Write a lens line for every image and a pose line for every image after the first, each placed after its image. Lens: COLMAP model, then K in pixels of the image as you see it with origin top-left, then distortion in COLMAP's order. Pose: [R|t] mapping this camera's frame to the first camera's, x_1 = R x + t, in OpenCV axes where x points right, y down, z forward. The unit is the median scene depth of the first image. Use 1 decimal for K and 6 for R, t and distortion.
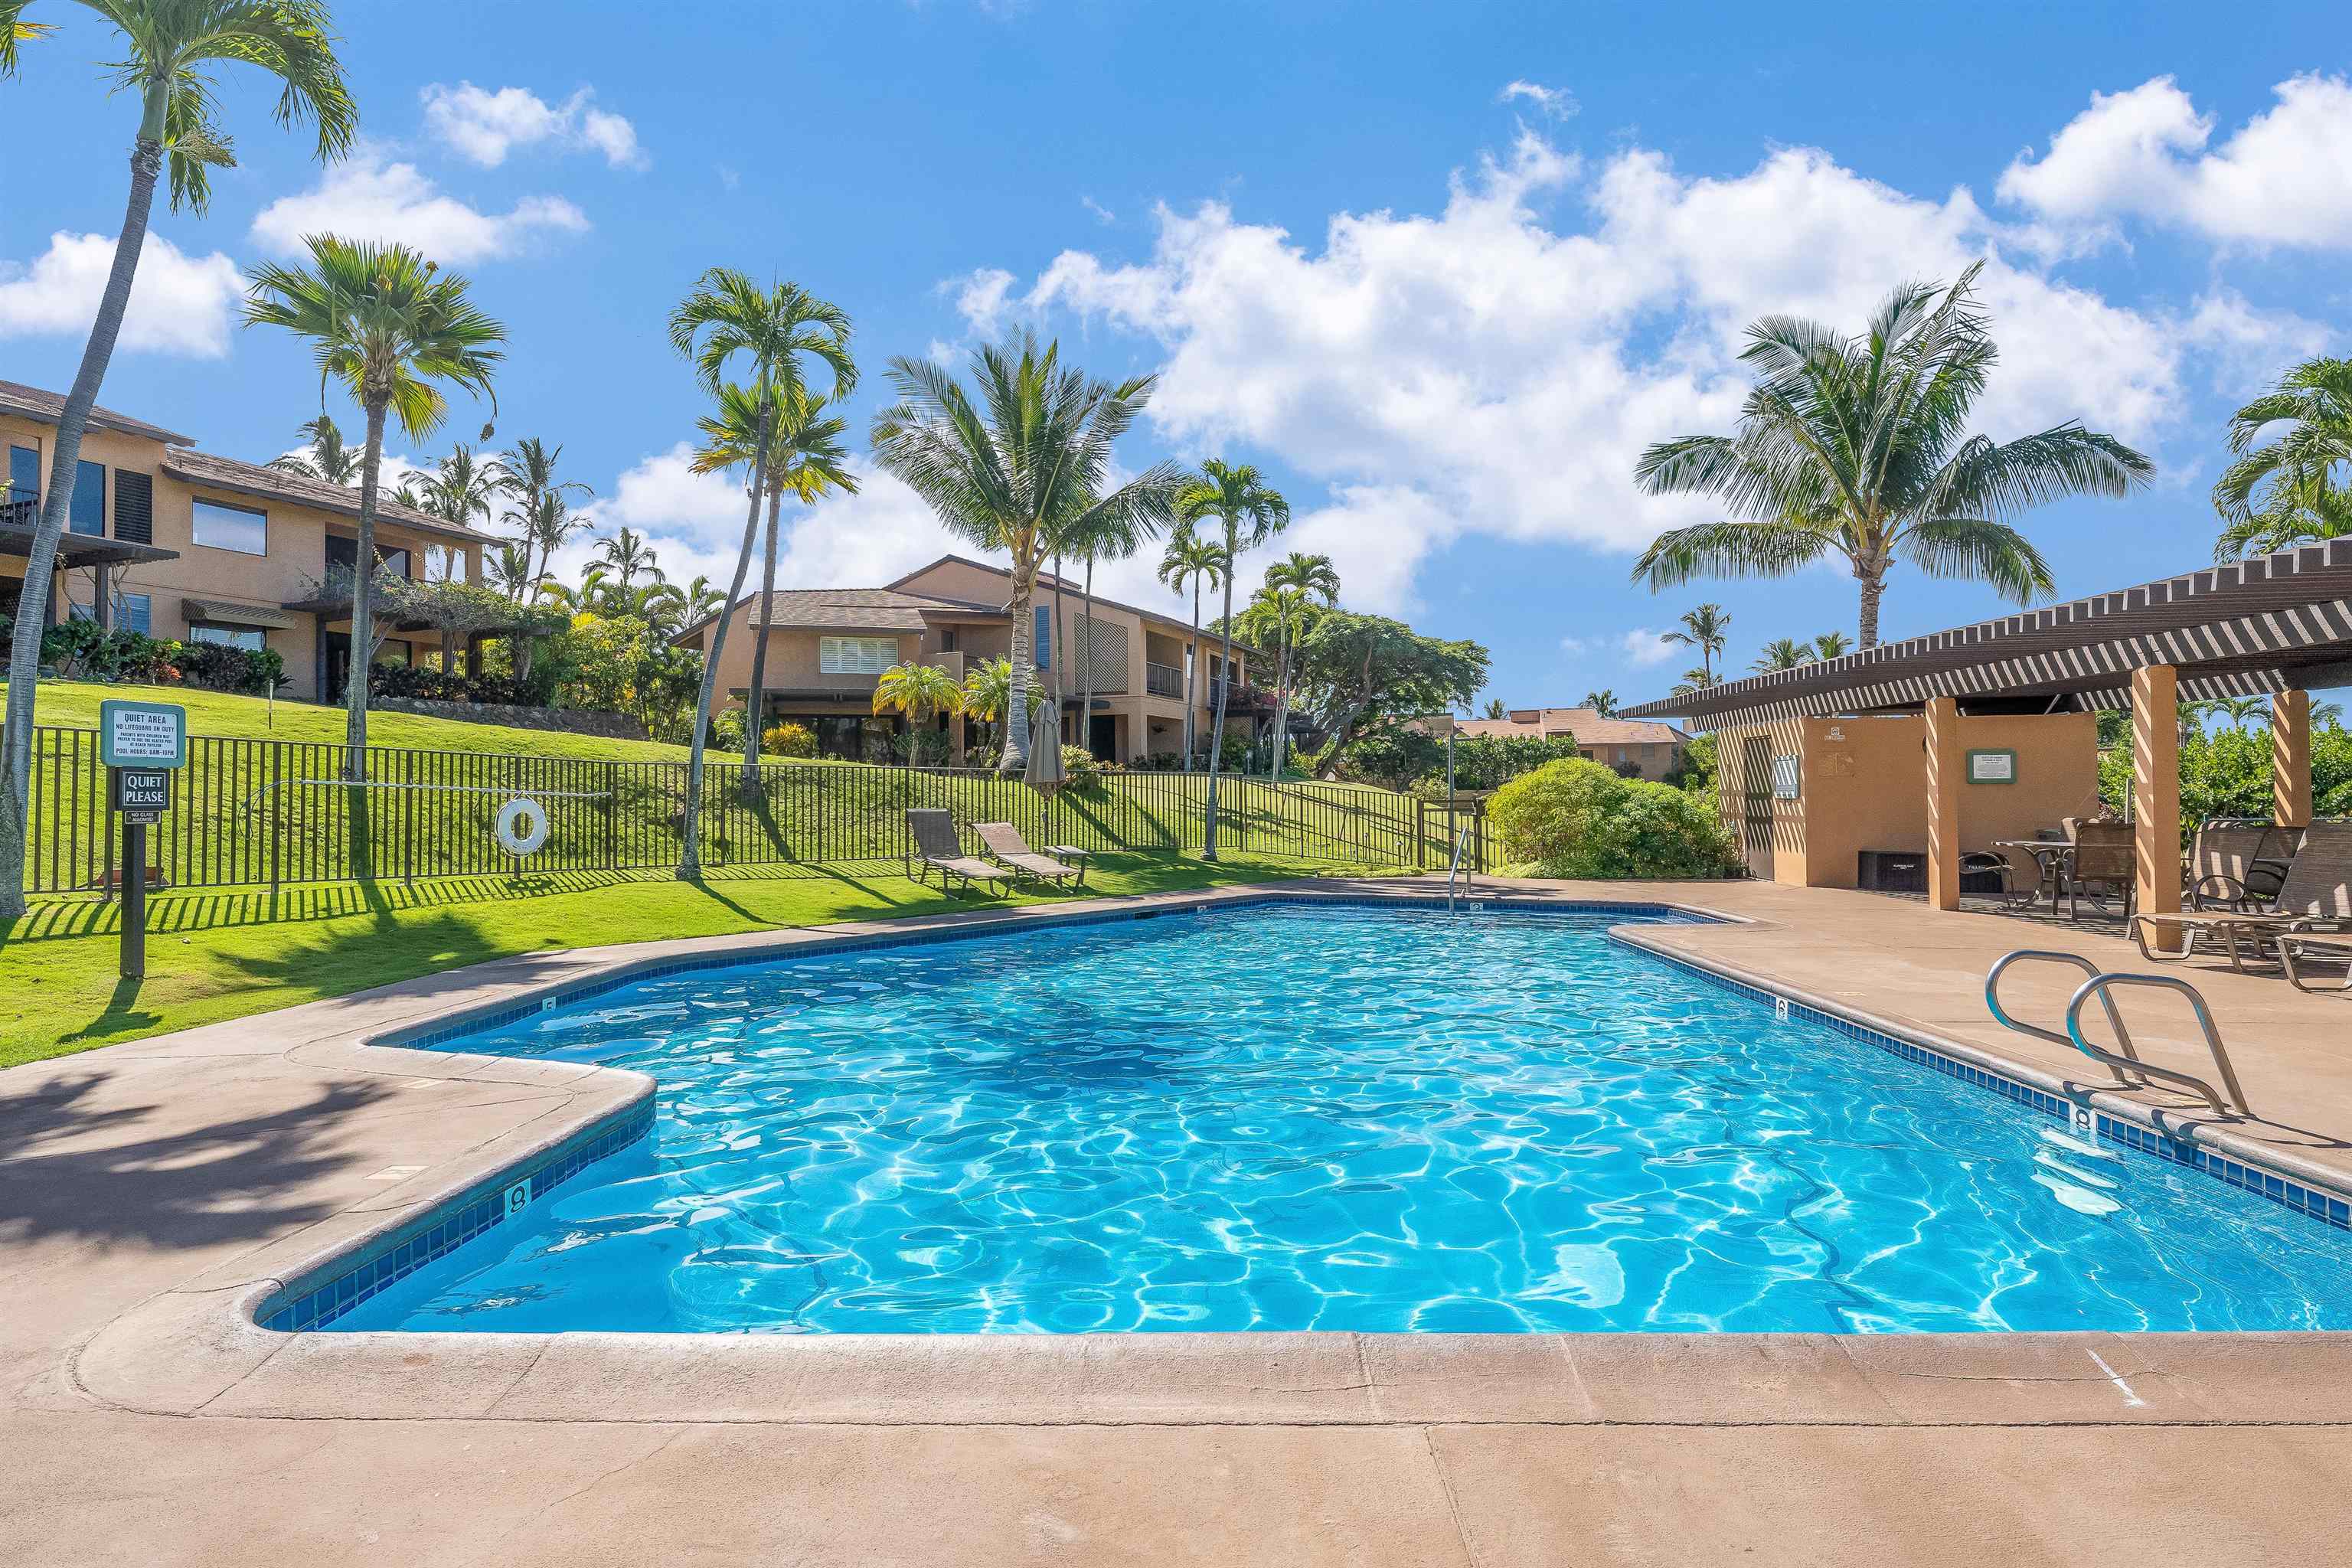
lens RADIAL K [[1205.1, 0, 1178.7], [0, 1205.1, 747.1], [0, 0, 1]] dist [-0.001710, -0.000703]
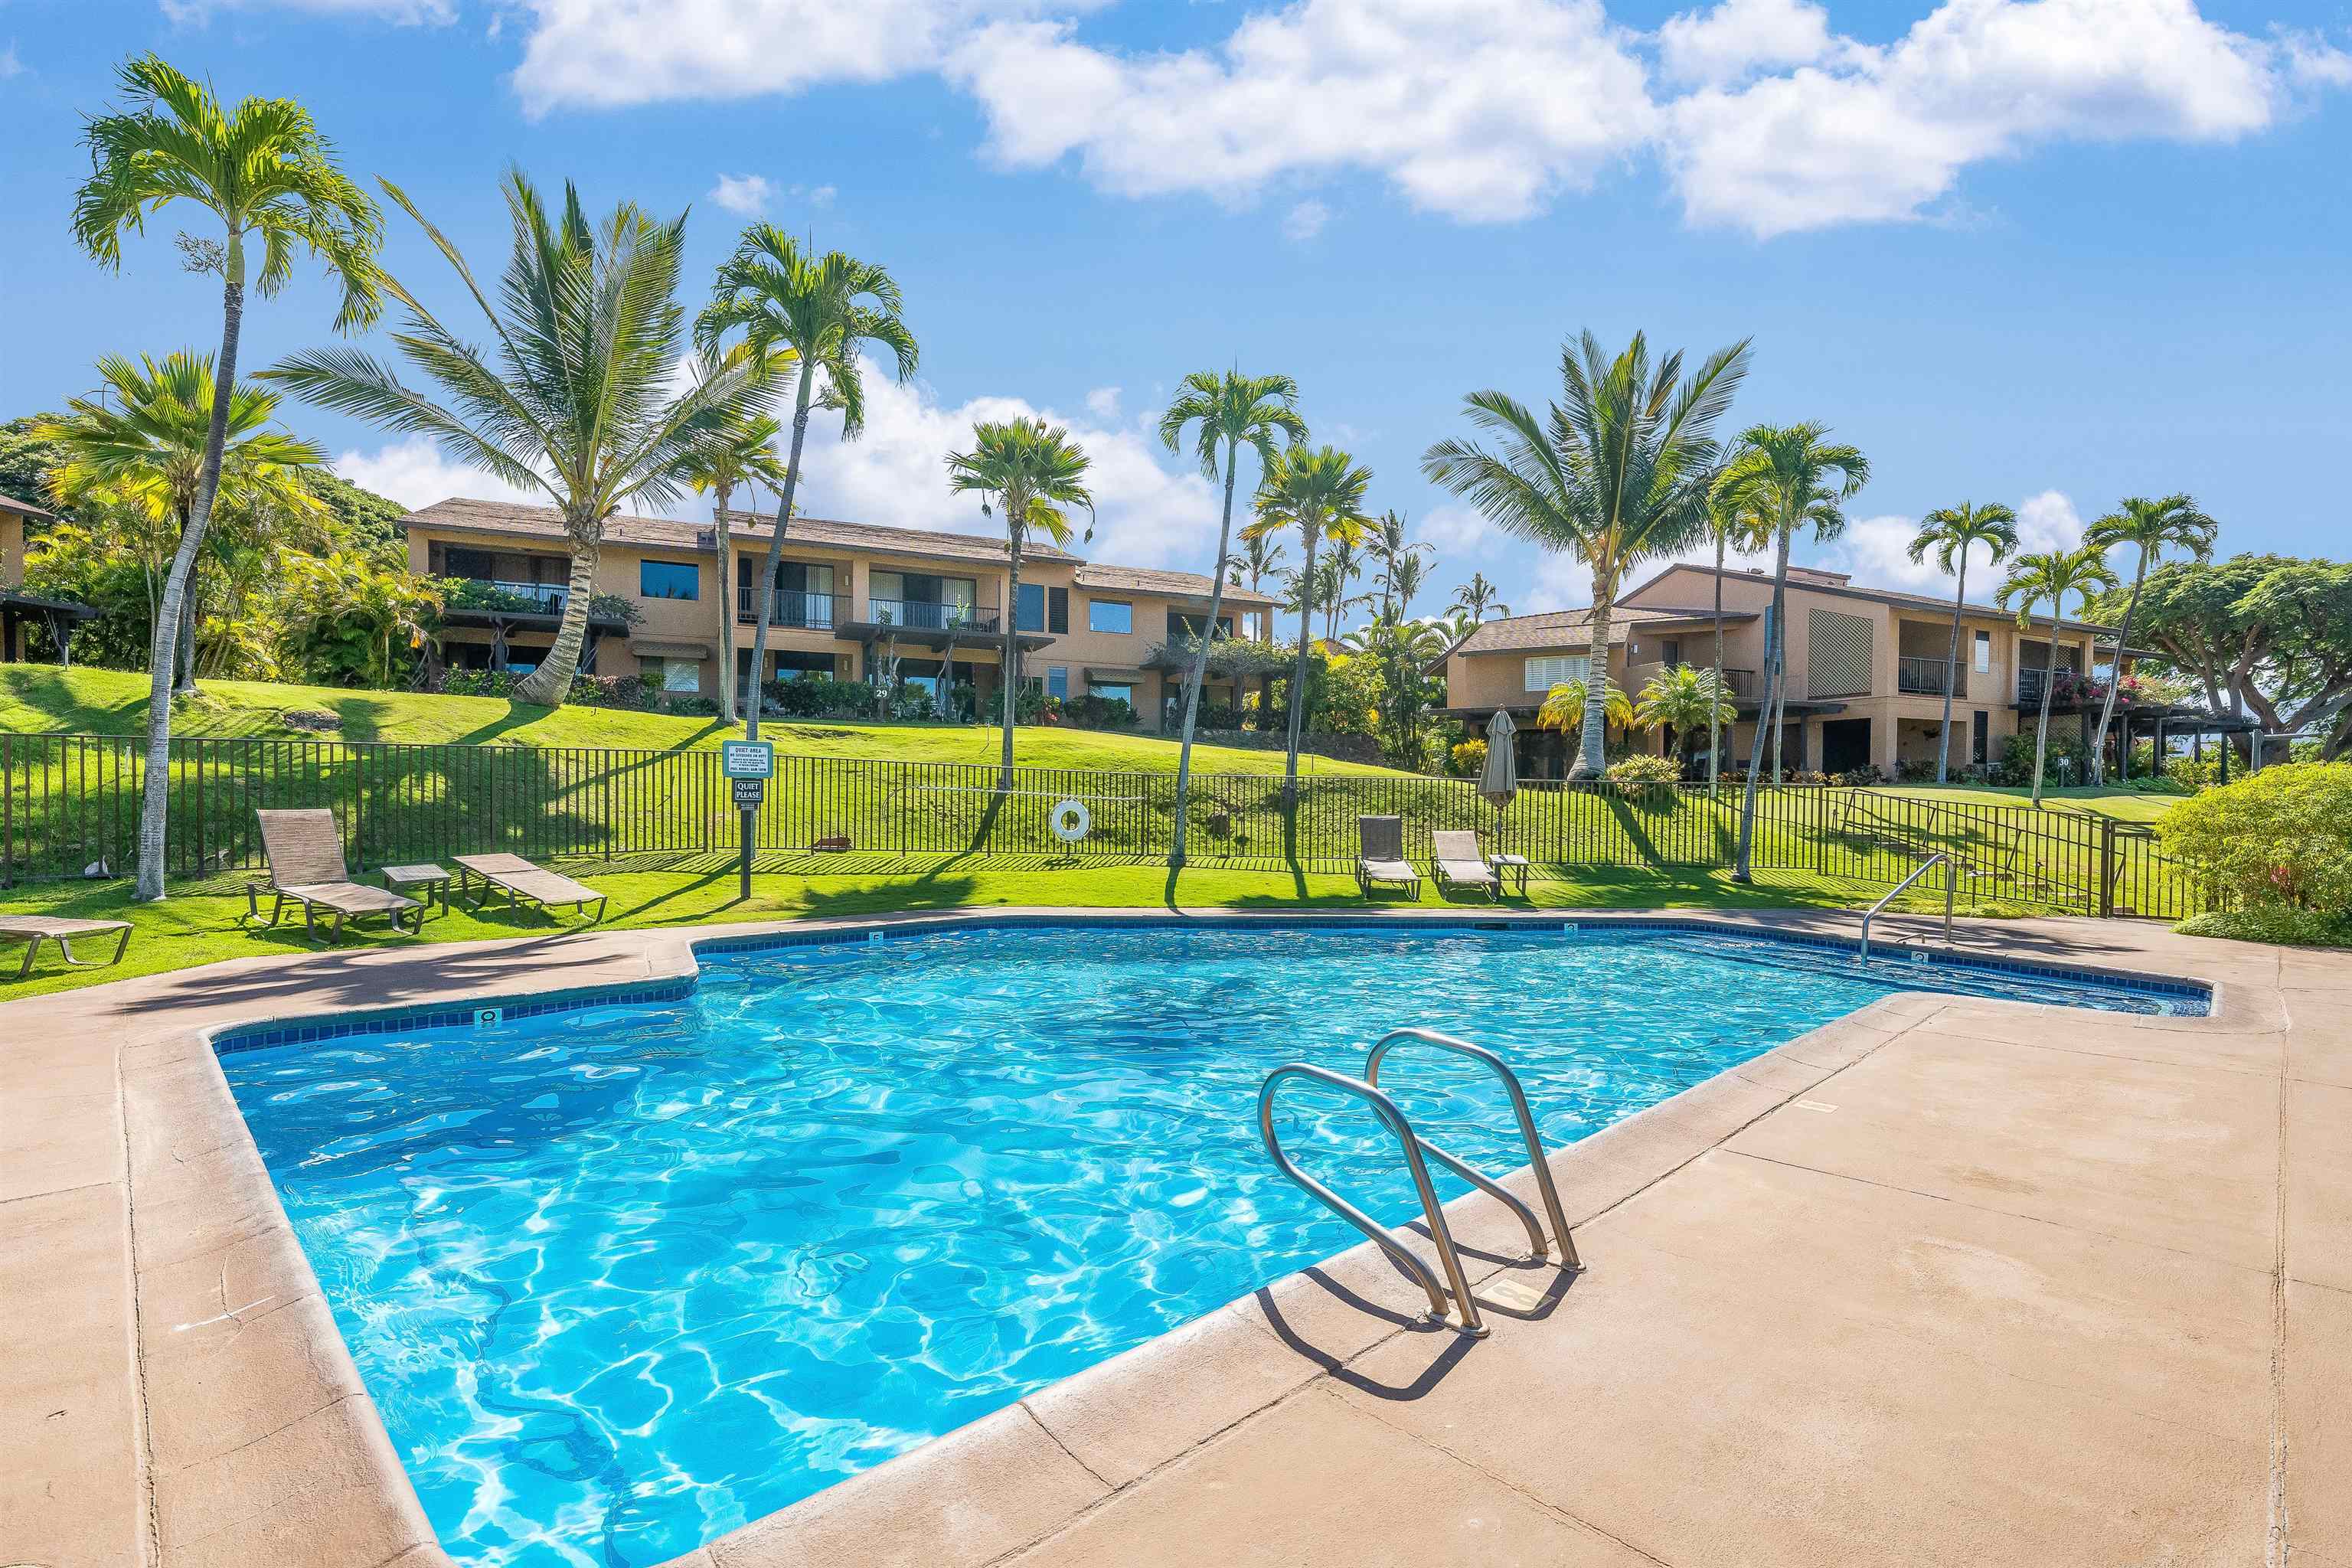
lens RADIAL K [[1104.6, 0, 1176.0], [0, 1104.6, 784.0], [0, 0, 1]] dist [-0.016878, -0.000438]
pose [[0.699884, 0.000204, -0.714256, 0.241792], [0.013855, 0.999808, 0.013862, 0.004130], [0.714122, -0.019598, 0.699747, 0.109940]]
